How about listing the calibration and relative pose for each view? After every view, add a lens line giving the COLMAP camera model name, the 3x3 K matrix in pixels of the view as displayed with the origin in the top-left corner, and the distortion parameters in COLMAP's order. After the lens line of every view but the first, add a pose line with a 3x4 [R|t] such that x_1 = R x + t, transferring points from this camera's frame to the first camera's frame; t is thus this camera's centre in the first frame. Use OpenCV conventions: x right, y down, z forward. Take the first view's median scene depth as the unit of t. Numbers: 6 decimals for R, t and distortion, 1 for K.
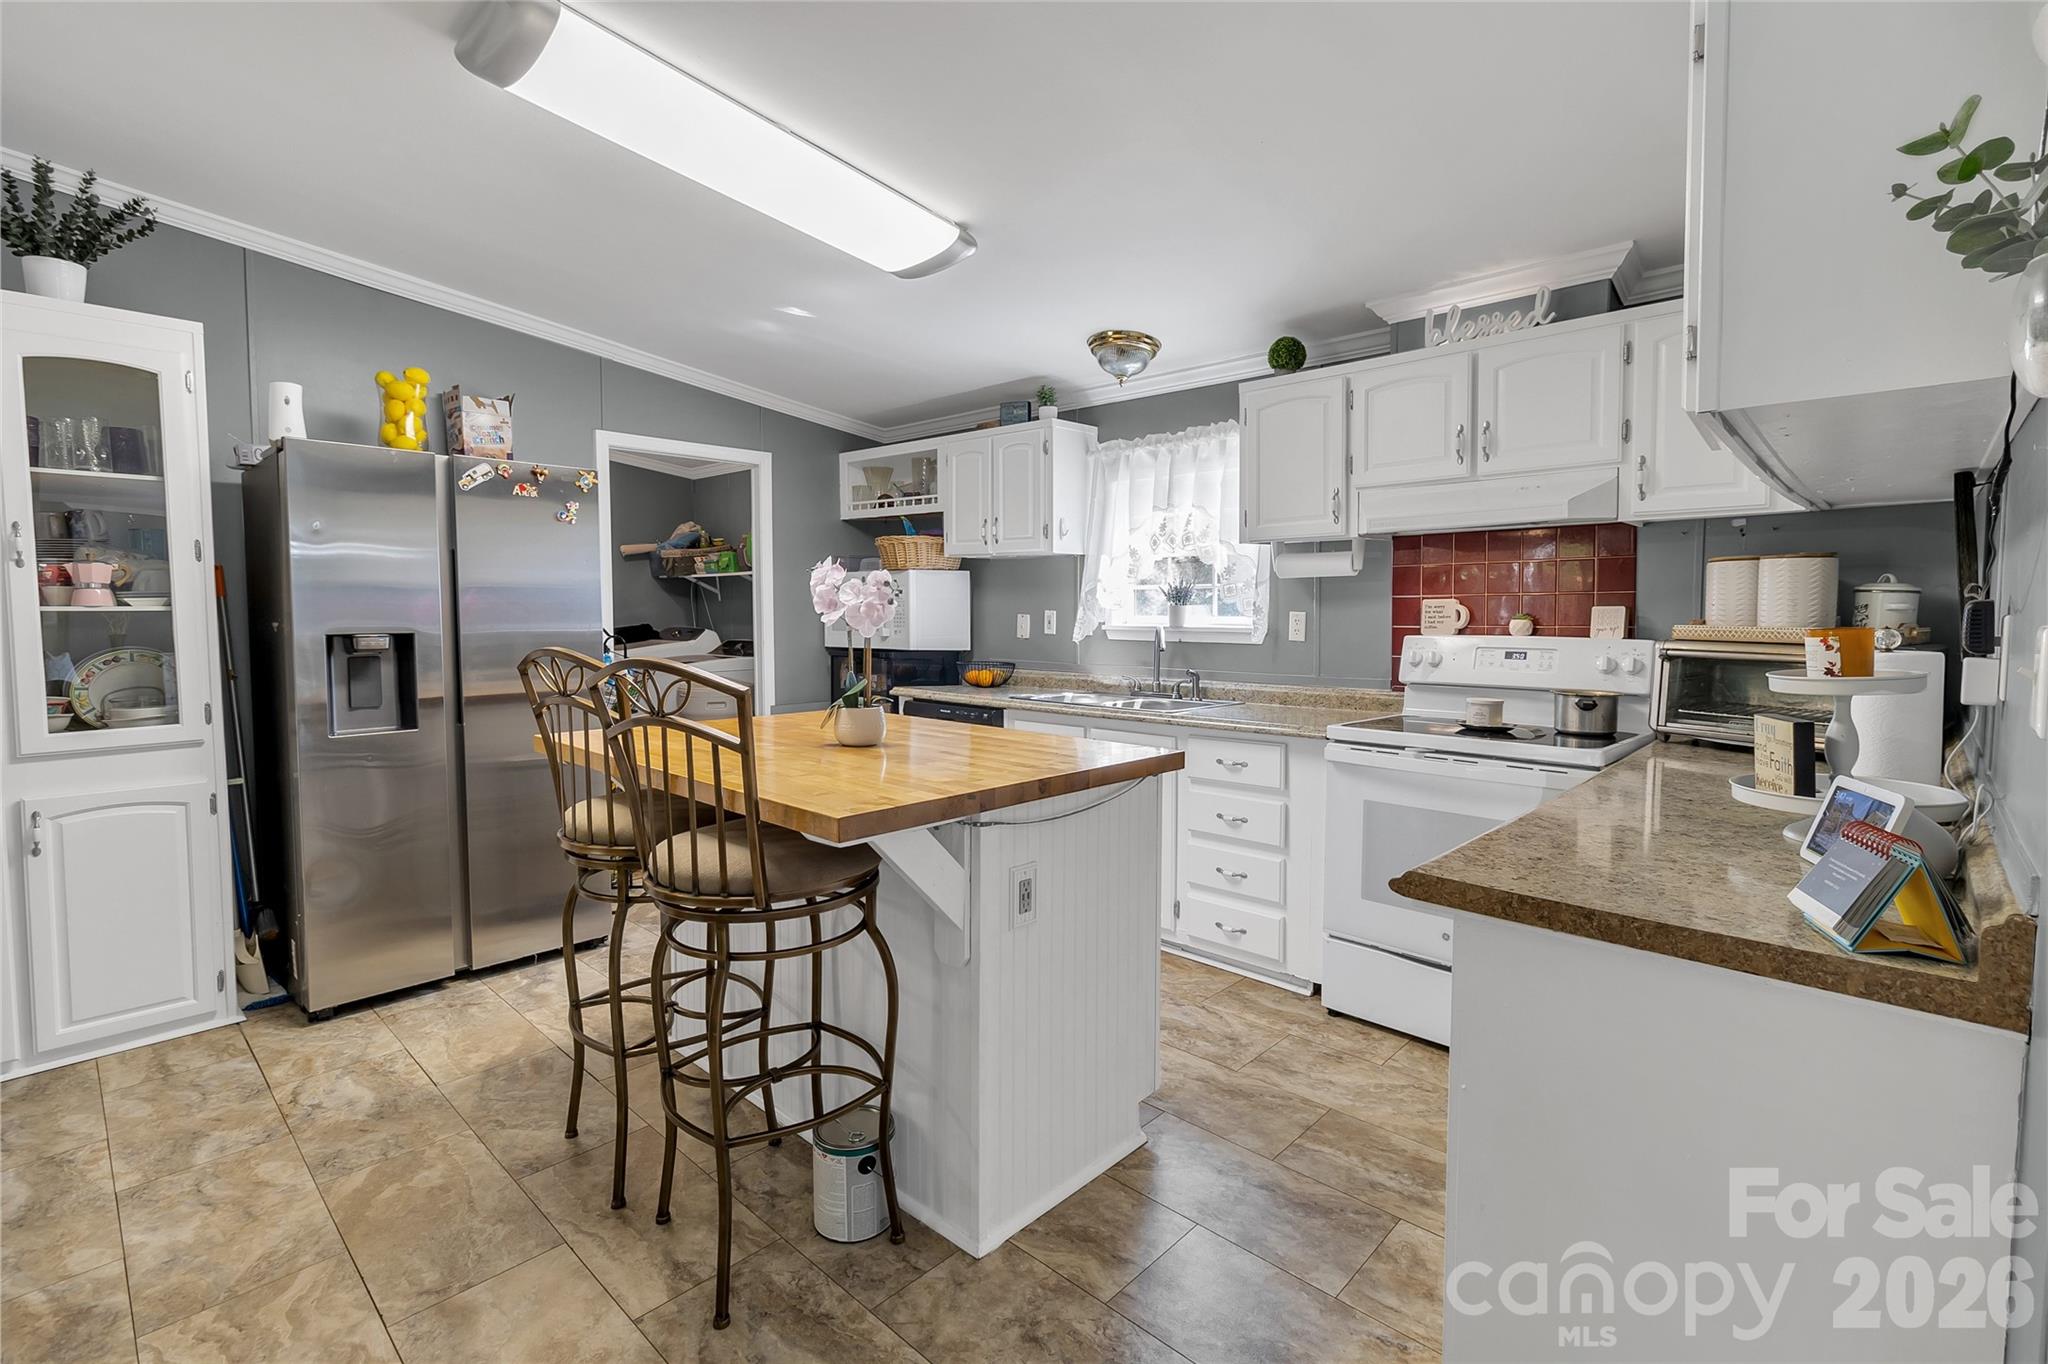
lens RADIAL K [[926.7, 0, 1040.1], [0, 926.7, 670.2], [0, 0, 1]] dist [-0.006519, -0.000531]
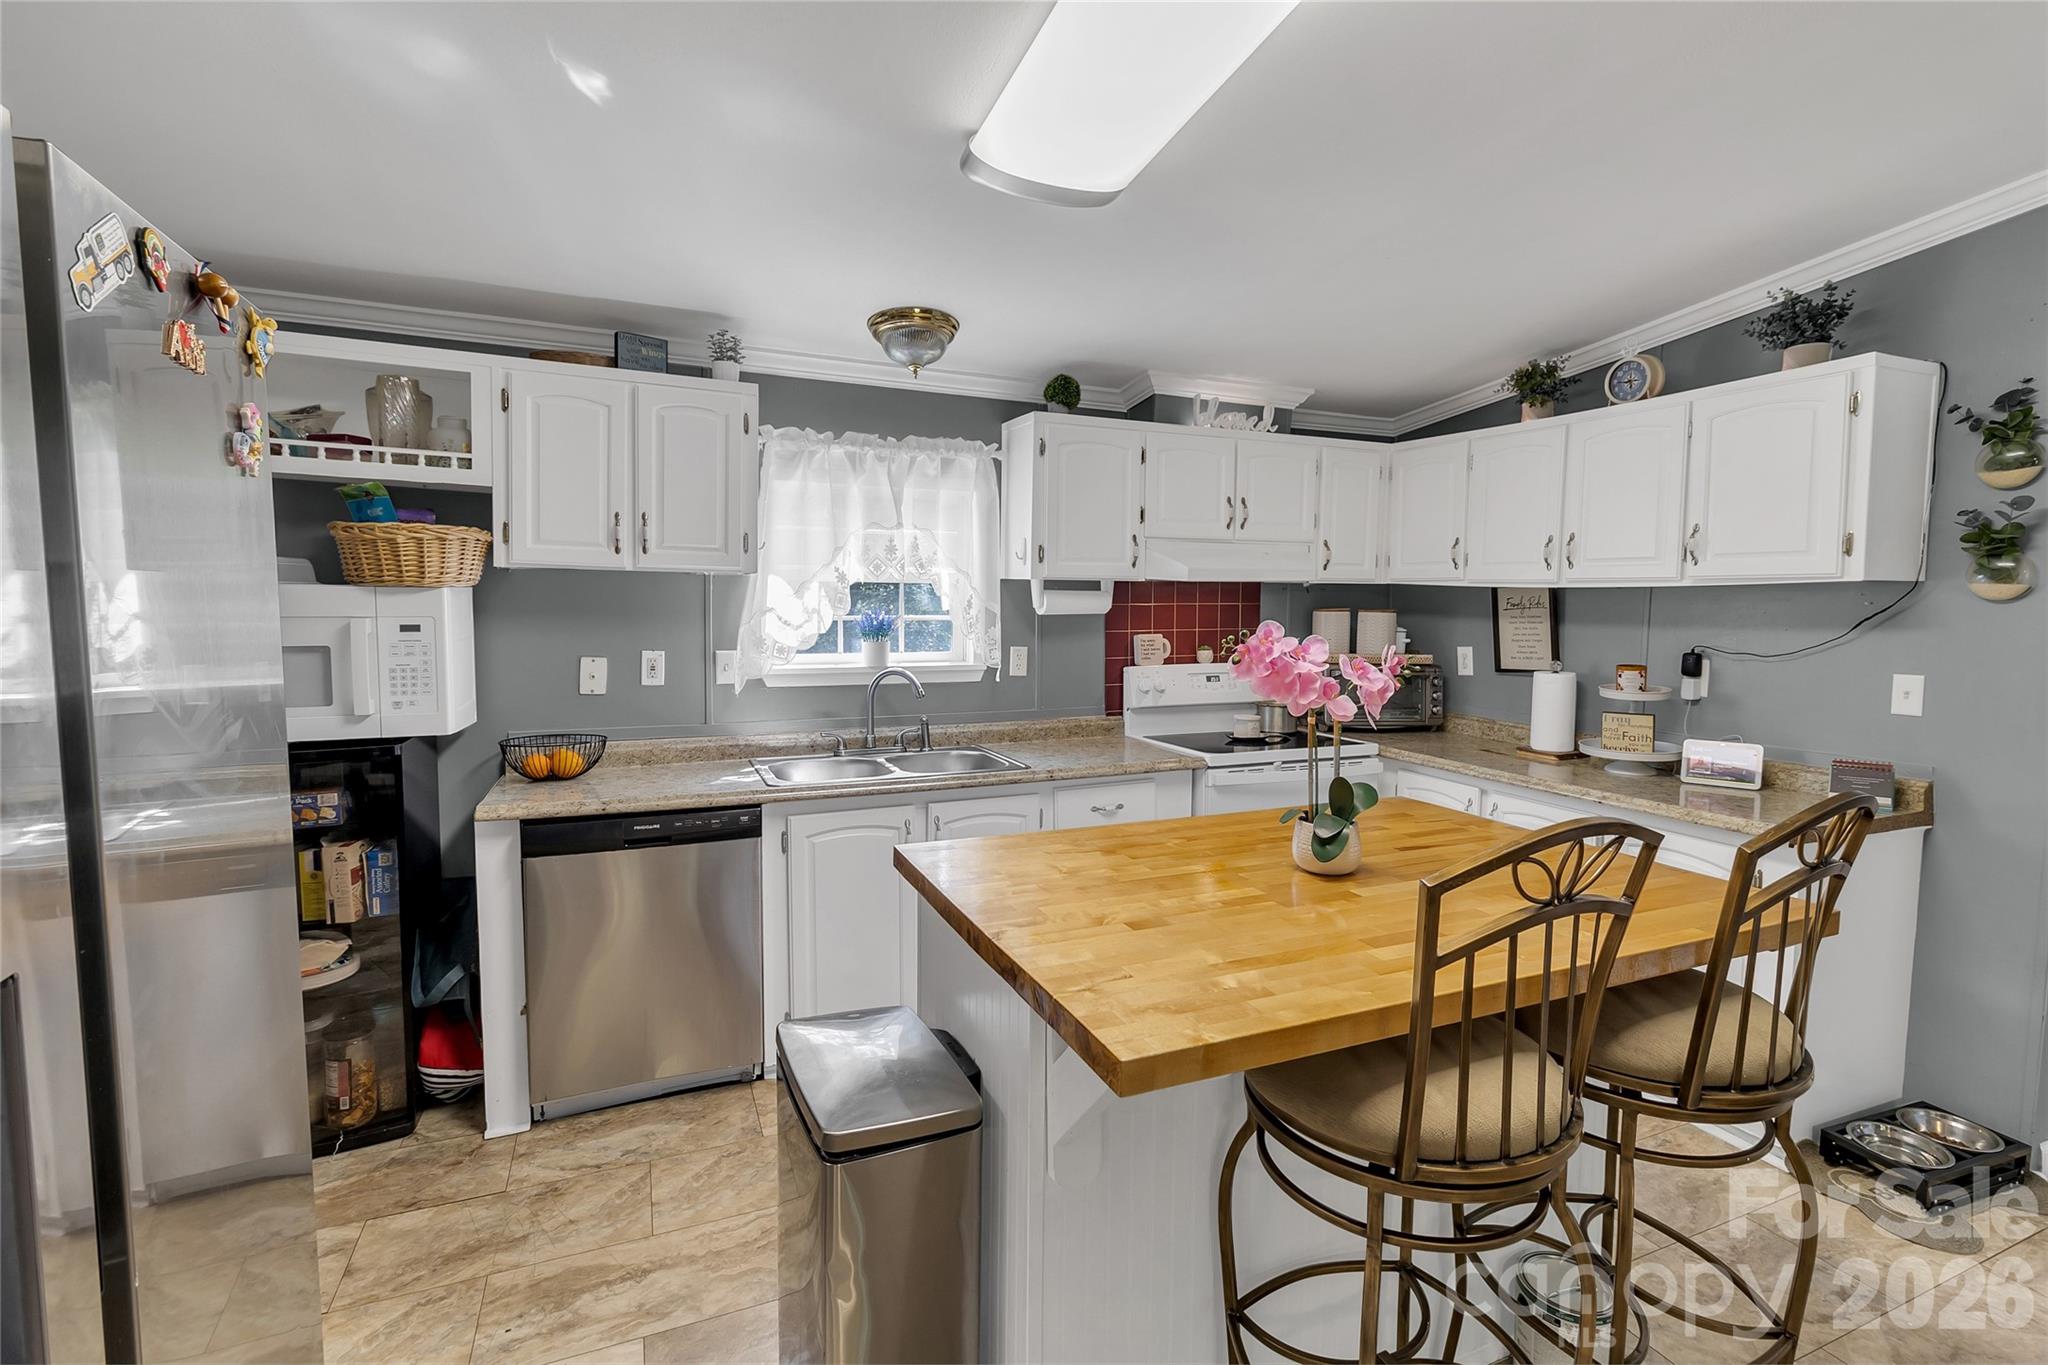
lens RADIAL K [[926.7, 0, 1026.8], [0, 926.7, 665.5], [0, 0, 1]] dist [-0.006519, -0.000531]
pose [[0.407729, -0.062738, 0.910945, -0.641999], [0.051685, 0.997623, 0.045575, -0.090545], [-0.911639, 0.028500, 0.410002, 0.604569]]
